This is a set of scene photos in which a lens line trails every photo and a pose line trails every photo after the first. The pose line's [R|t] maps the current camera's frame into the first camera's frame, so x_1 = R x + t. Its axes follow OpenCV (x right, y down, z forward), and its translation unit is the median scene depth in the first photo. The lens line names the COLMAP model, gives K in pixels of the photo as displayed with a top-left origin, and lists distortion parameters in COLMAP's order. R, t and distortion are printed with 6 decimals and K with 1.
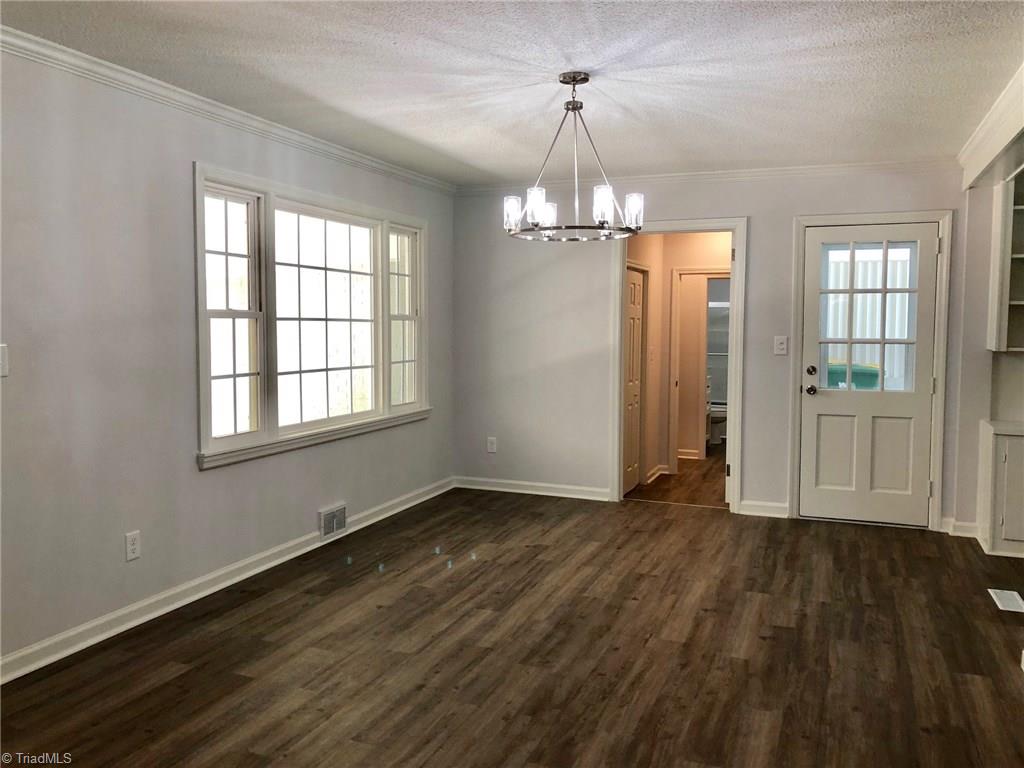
lens RADIAL K [[843.8, 0, 512.0], [0, 843.8, 384.0], [0, 0, 1]] dist [0.094477, -0.169245]
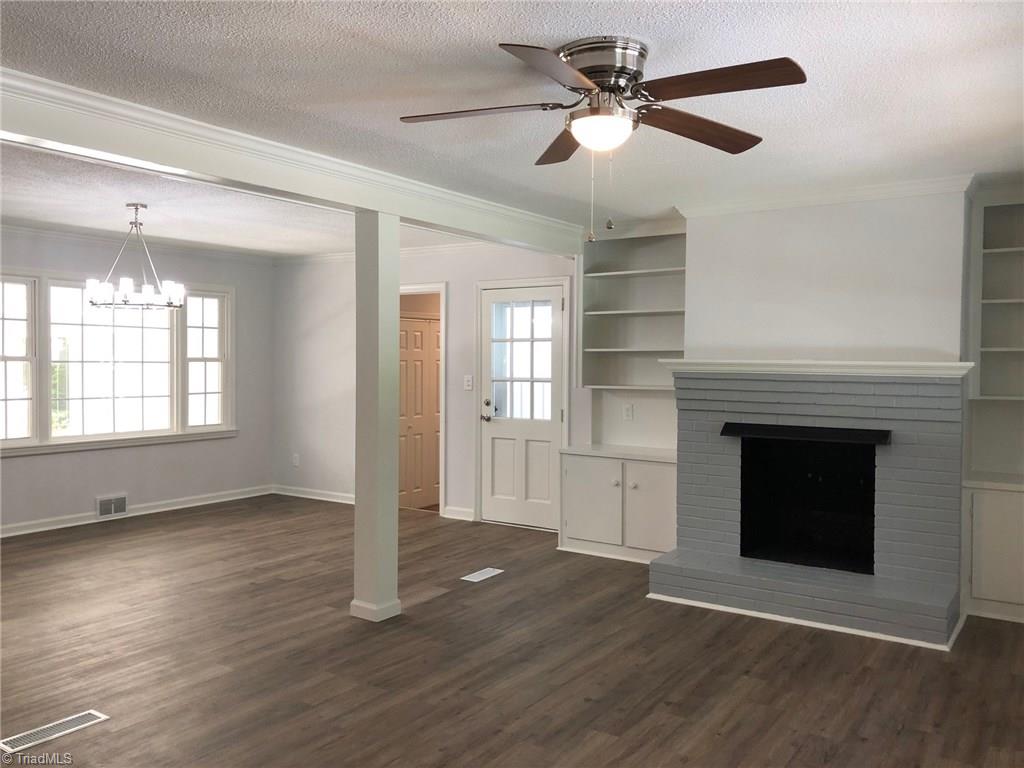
lens RADIAL K [[842.7, 0, 512.0], [0, 842.7, 384.0], [0, 0, 1]] dist [0.103399, -0.314853]
pose [[0.977917, 0.006883, -0.208878, 0.652562], [-0.016544, 0.998871, -0.044539, 0.011219], [0.208335, 0.047012, 0.976927, -0.209885]]
